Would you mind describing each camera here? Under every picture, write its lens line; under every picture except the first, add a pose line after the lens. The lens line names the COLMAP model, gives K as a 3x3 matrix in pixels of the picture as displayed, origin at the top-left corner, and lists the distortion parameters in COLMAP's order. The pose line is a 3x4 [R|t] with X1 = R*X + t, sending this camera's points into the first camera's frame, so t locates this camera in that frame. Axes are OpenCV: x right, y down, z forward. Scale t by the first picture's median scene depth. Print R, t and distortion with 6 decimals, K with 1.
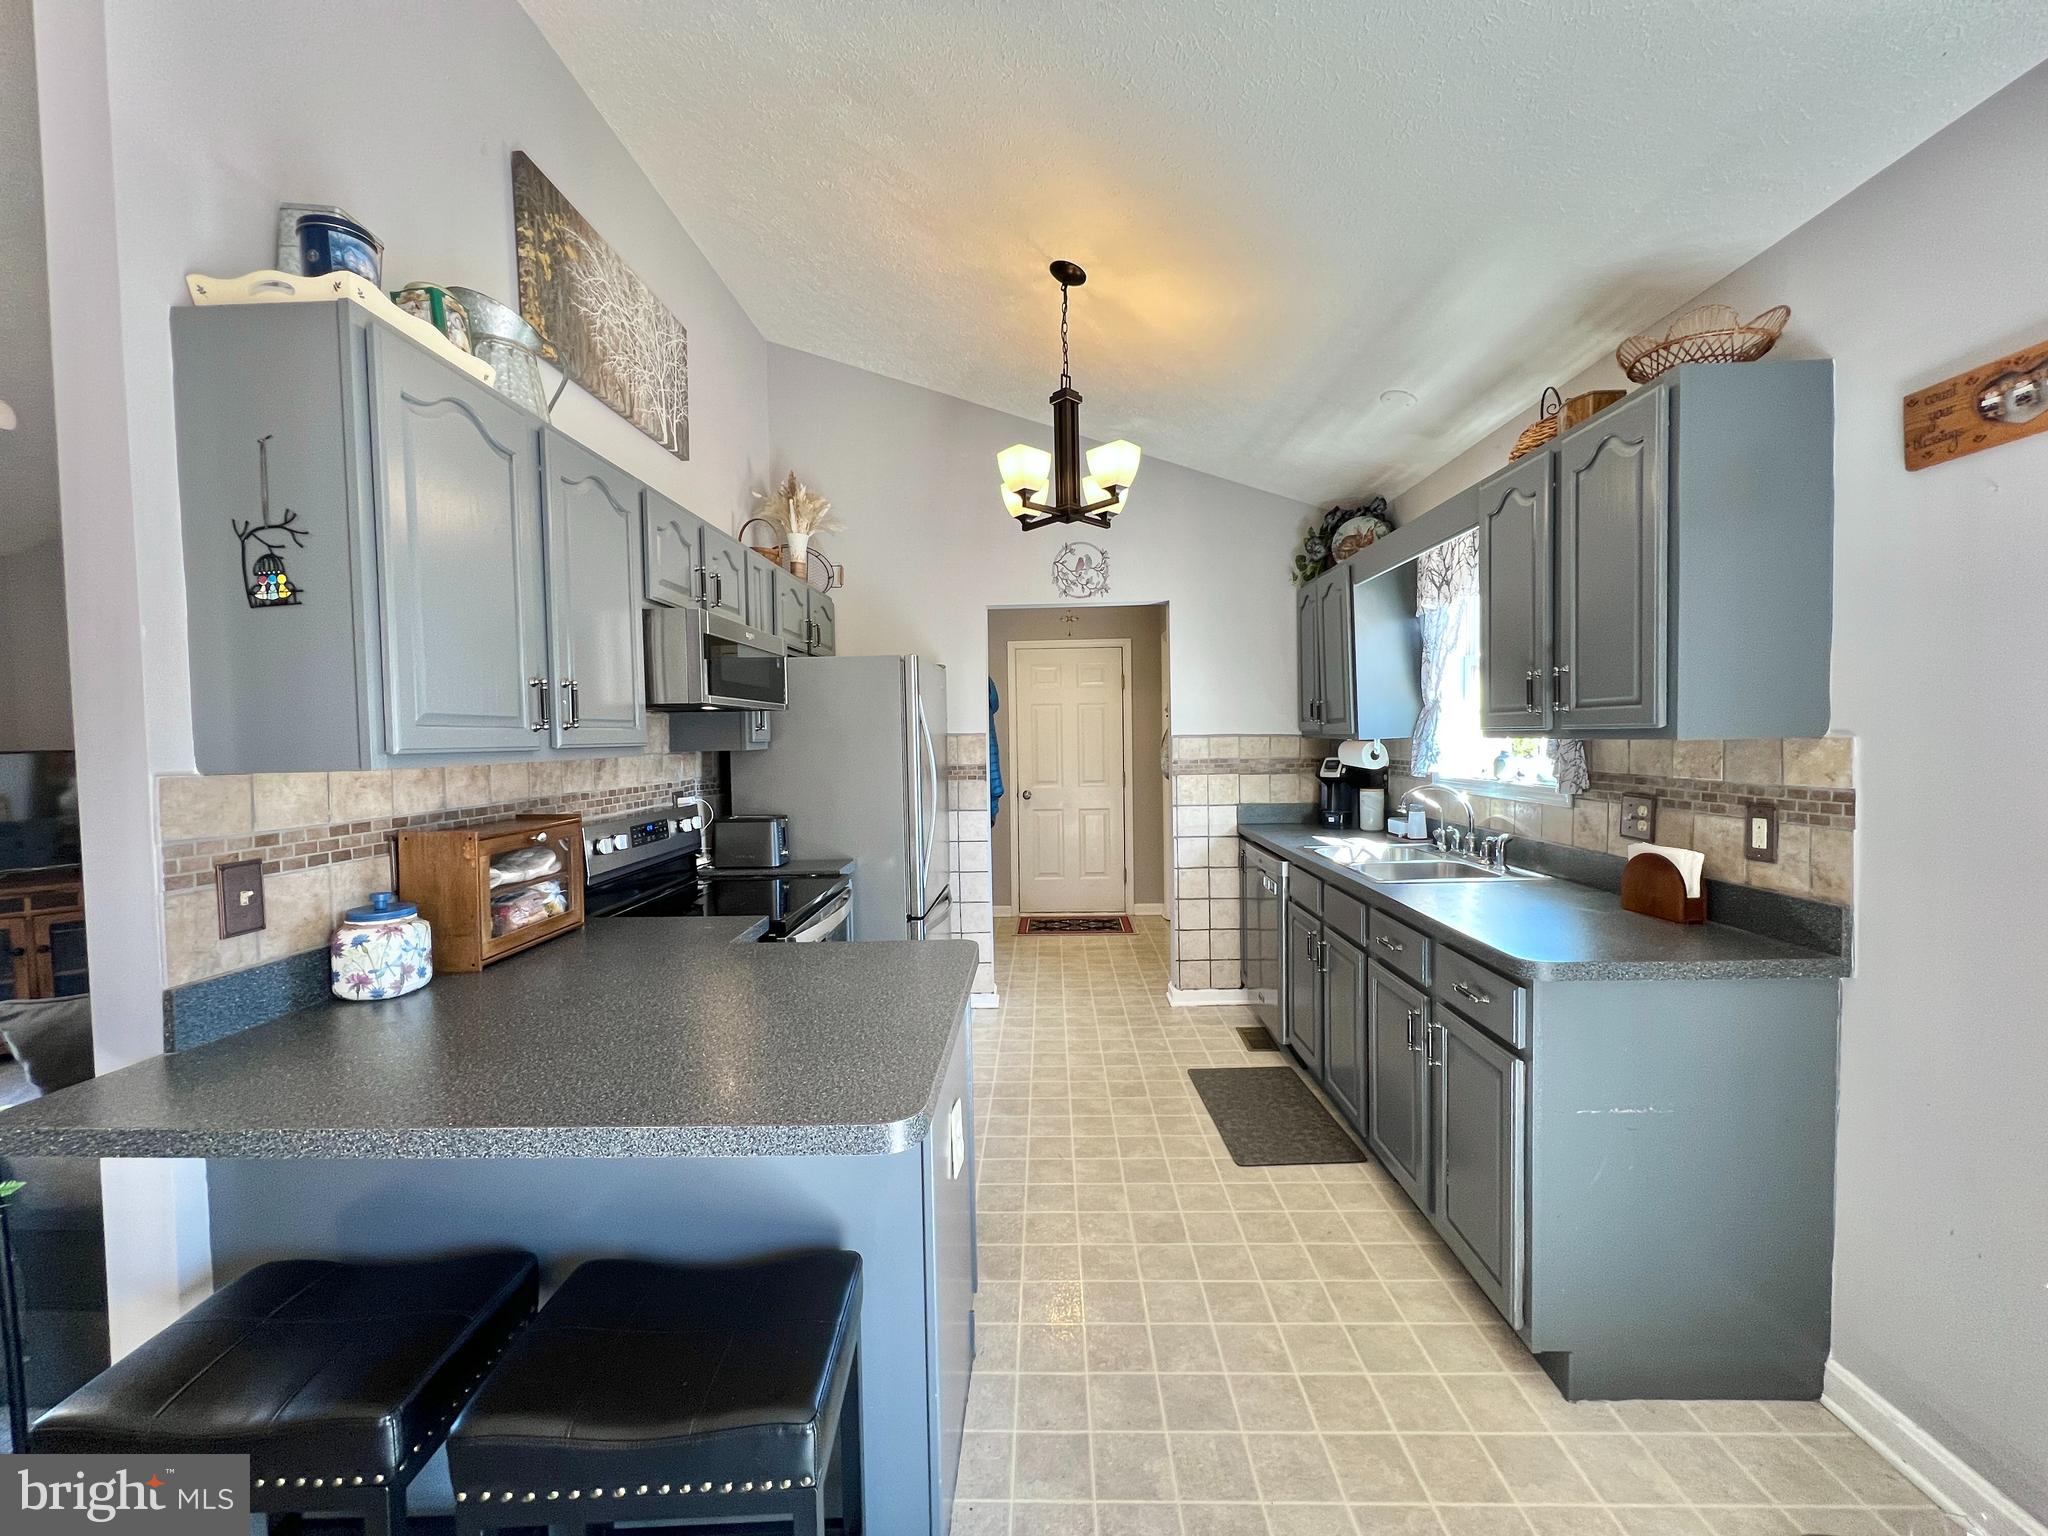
lens RADIAL K [[812.6, 0, 1019.5], [0, 812.6, 763.8], [0, 0, 1]] dist [-0.000697, -0.000041]
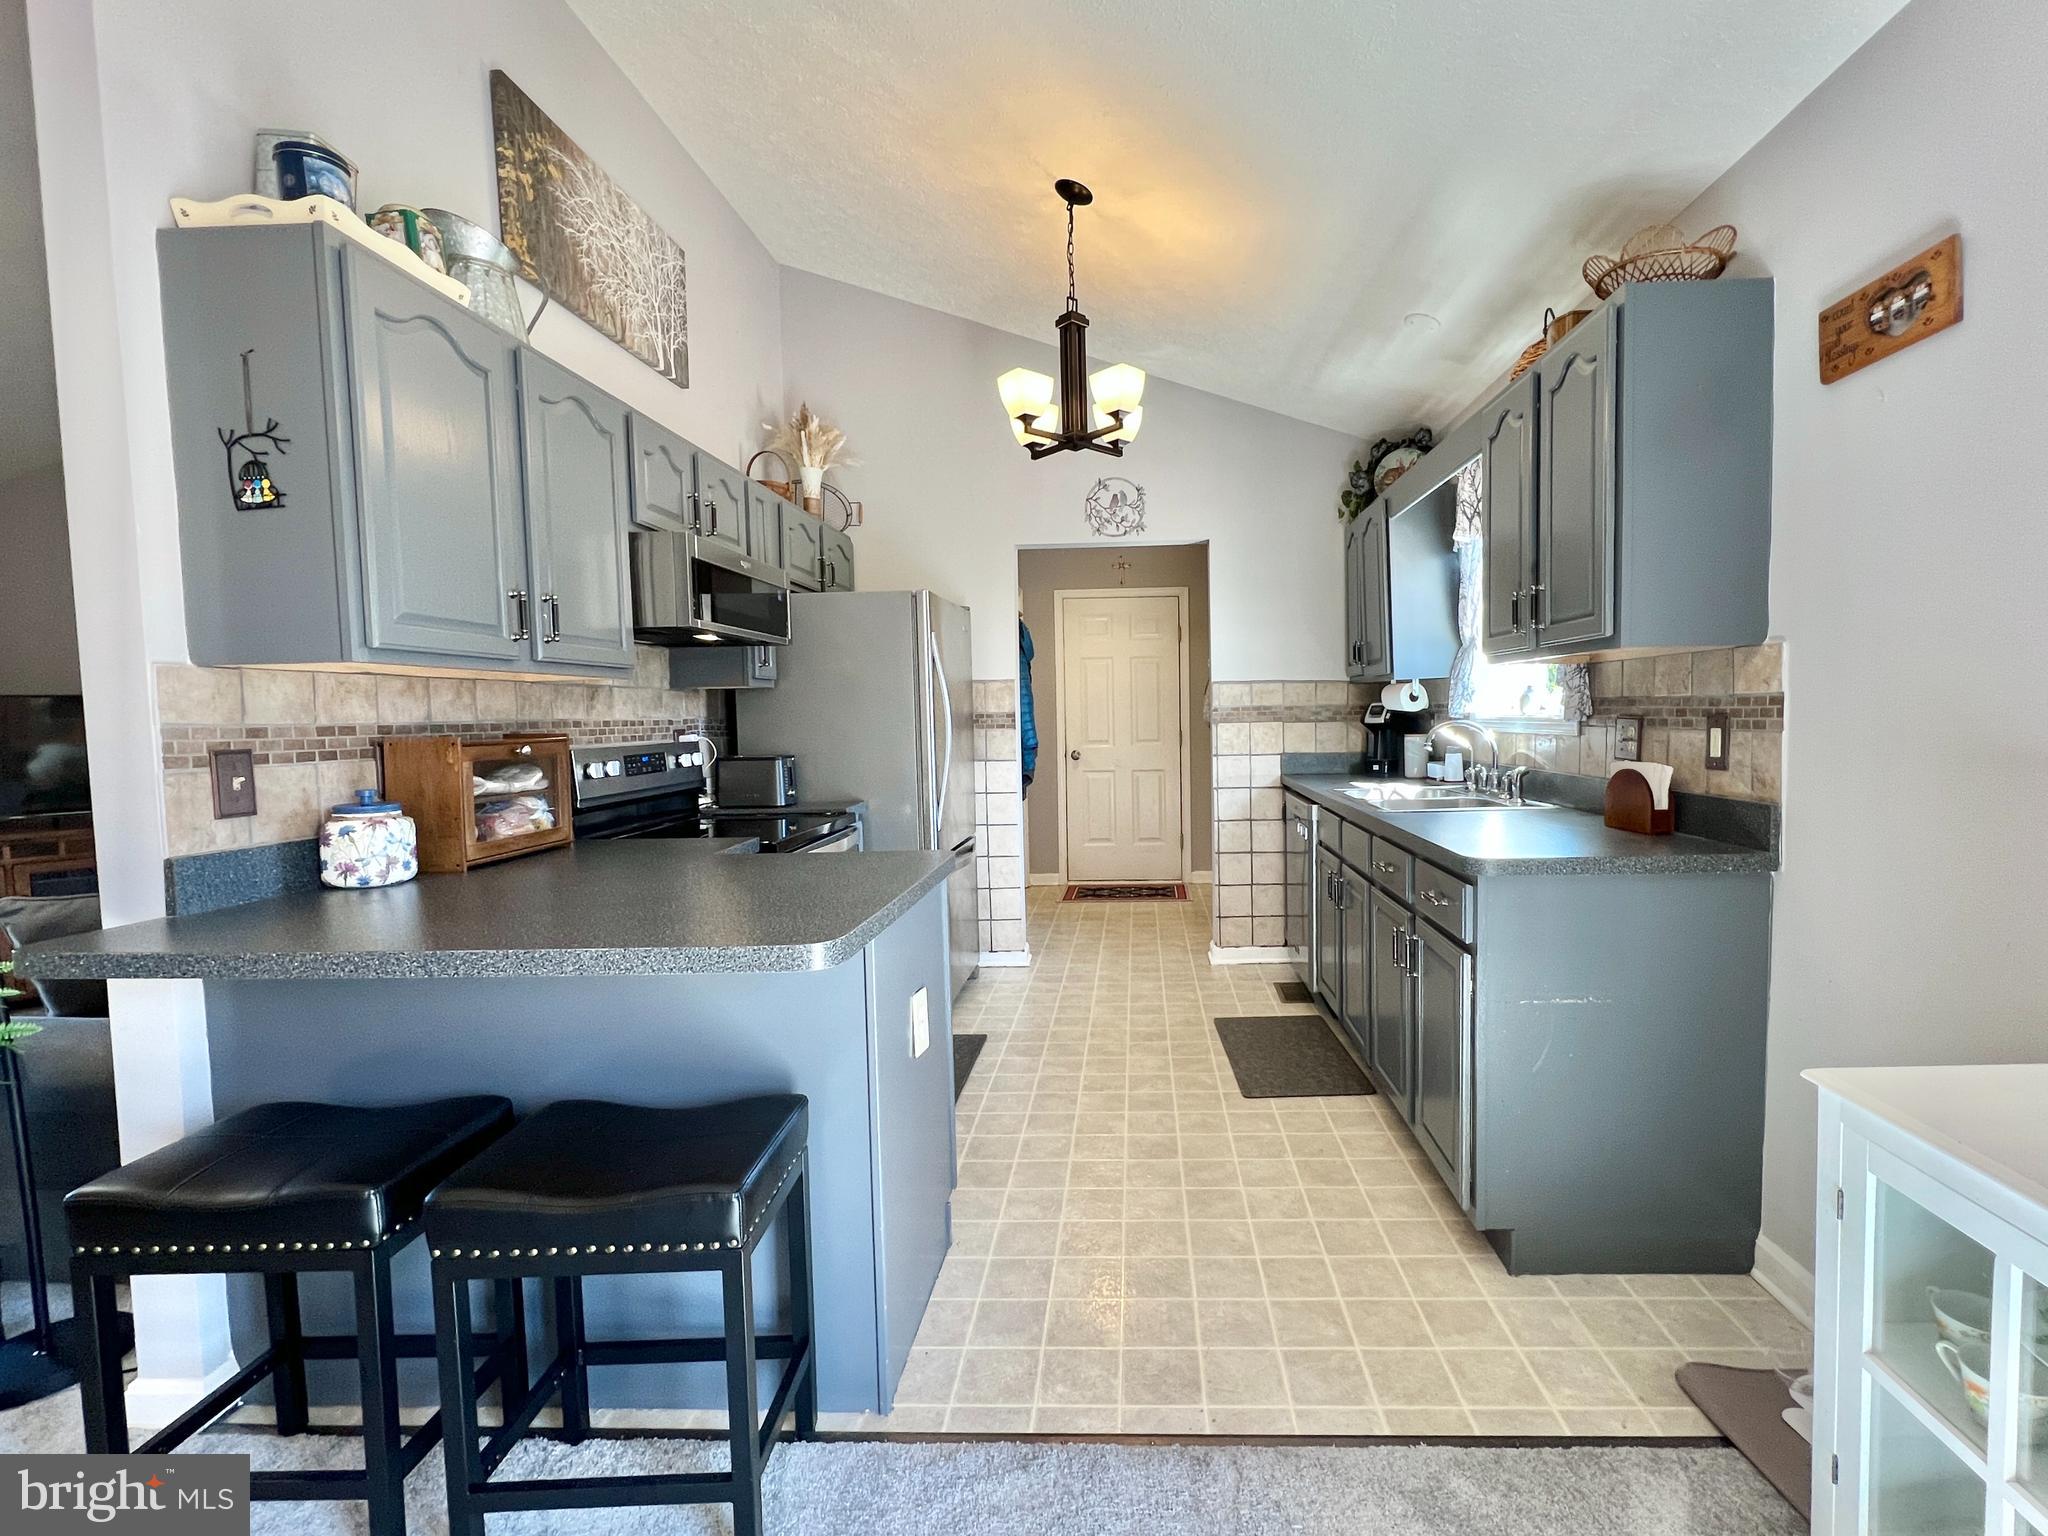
lens RADIAL K [[907.9, 0, 1107.8], [0, 907.9, 757.8], [0, 0, 1]] dist [-0.001624, -0.000399]
pose [[0.999956, -0.005647, 0.007470, 0.101310], [0.005515, 0.999829, 0.017663, 0.061606], [-0.007568, -0.017621, 0.999816, -0.110773]]
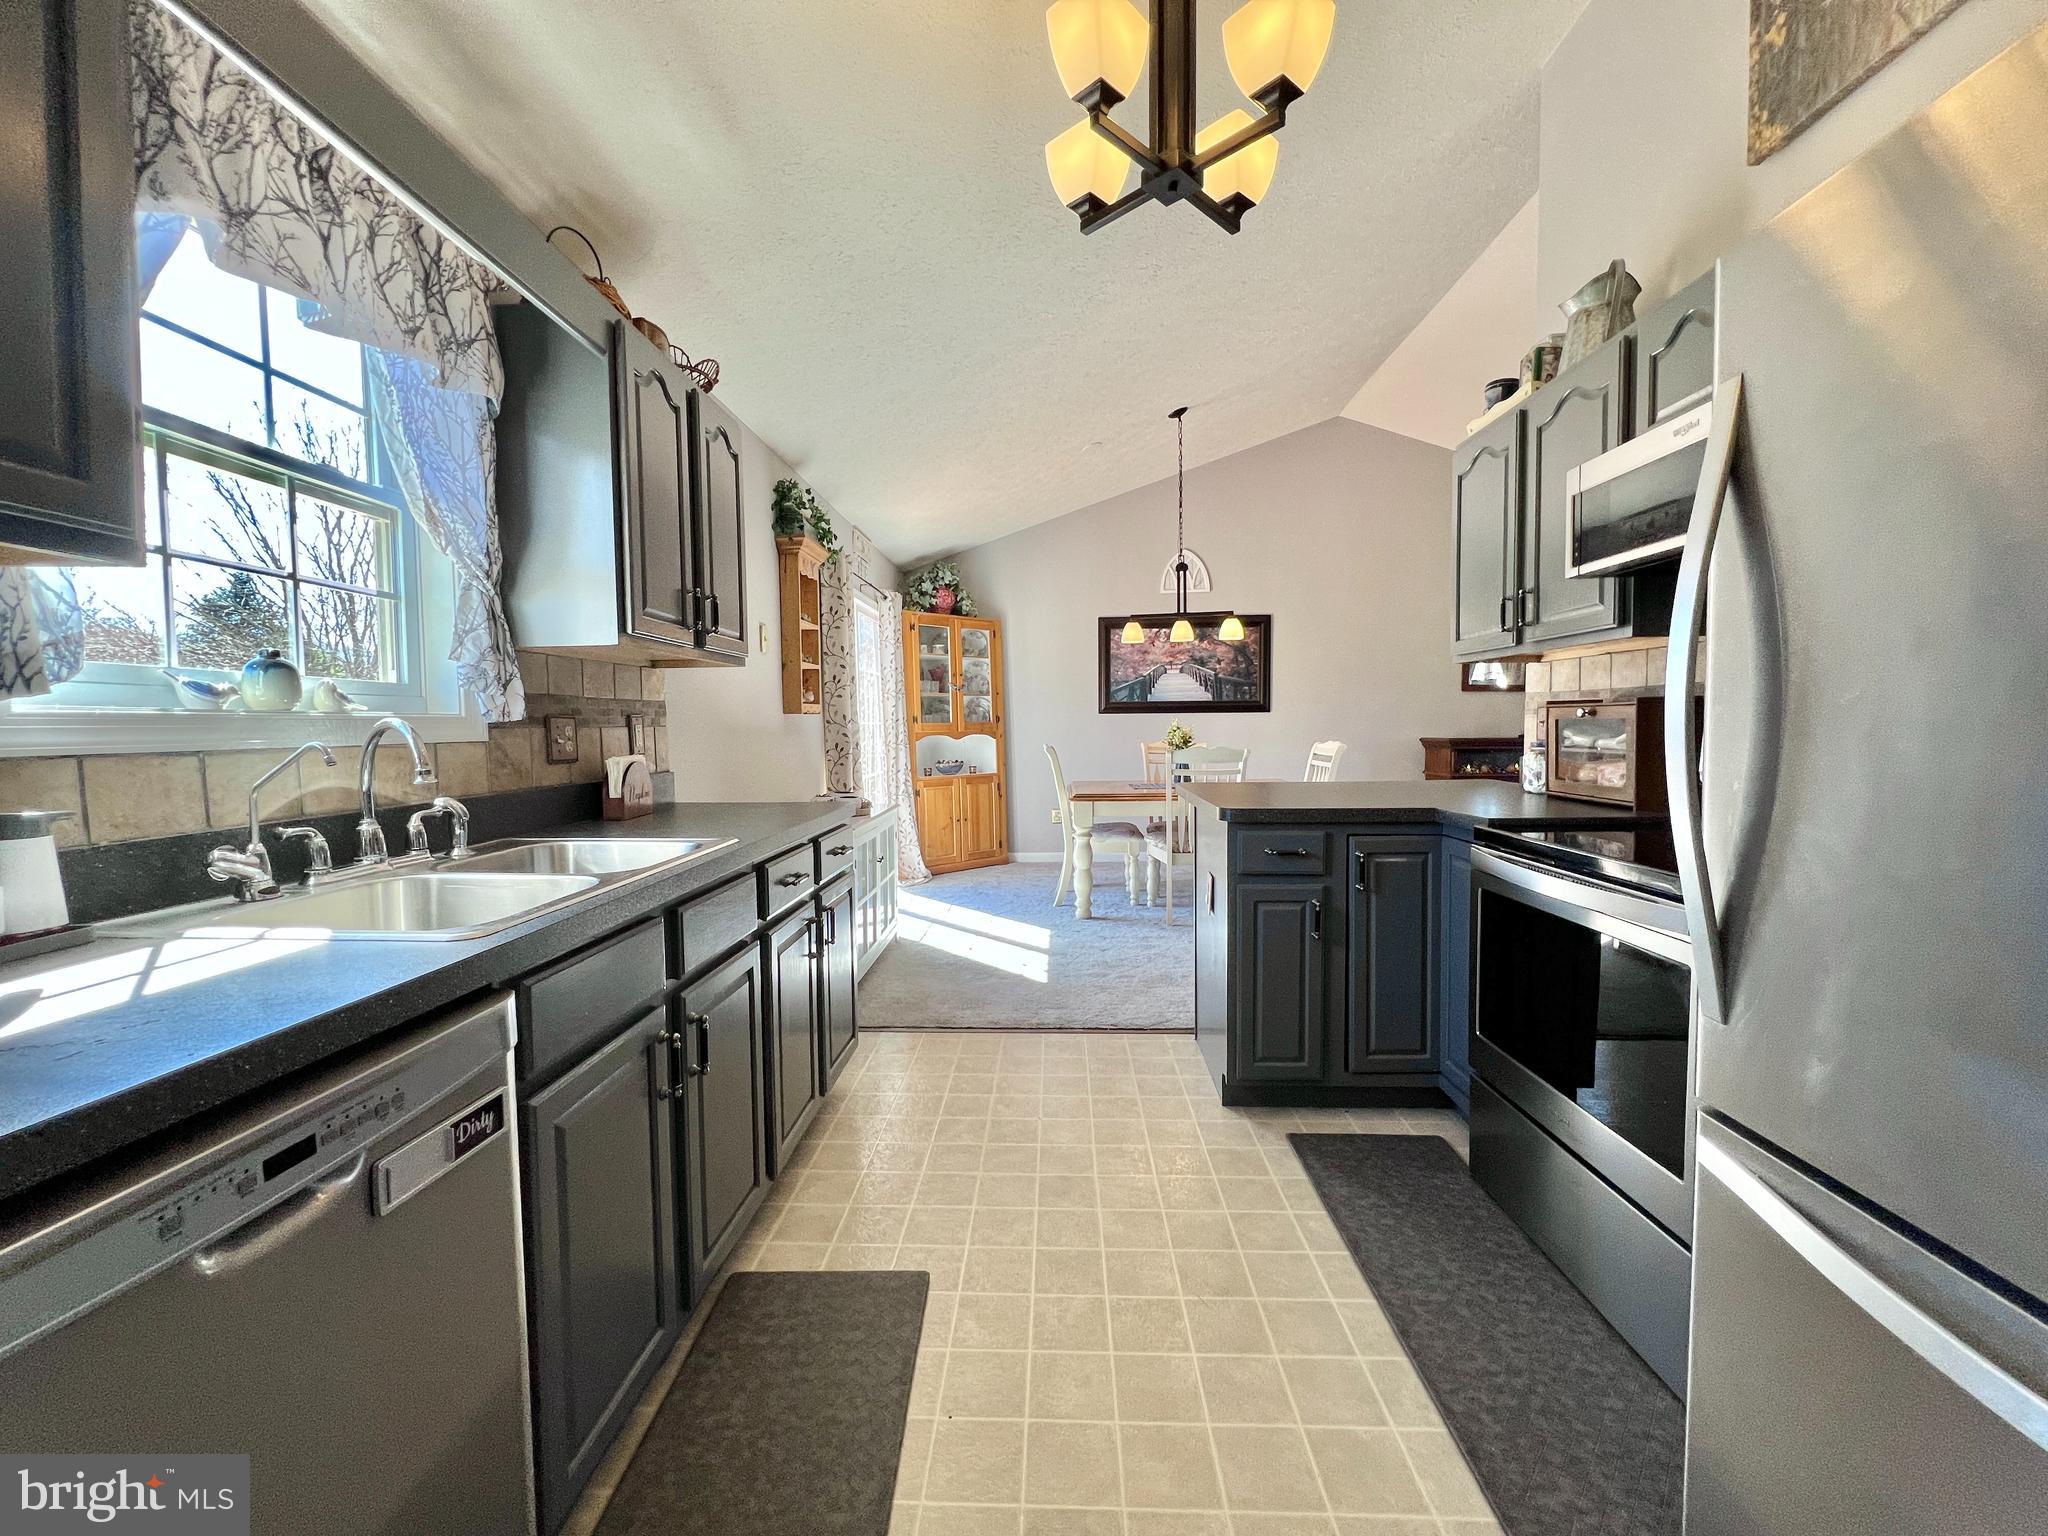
lens RADIAL K [[817.1, 0, 1019.1], [0, 817.1, 764.6], [0, 0, 1]] dist [-0.001804, 0.000147]
pose [[-0.999585, 0.026382, 0.011536, 0.191517], [0.027263, 0.996059, 0.084399, 0.027221], [-0.009264, 0.084679, -0.996365, 1.823785]]
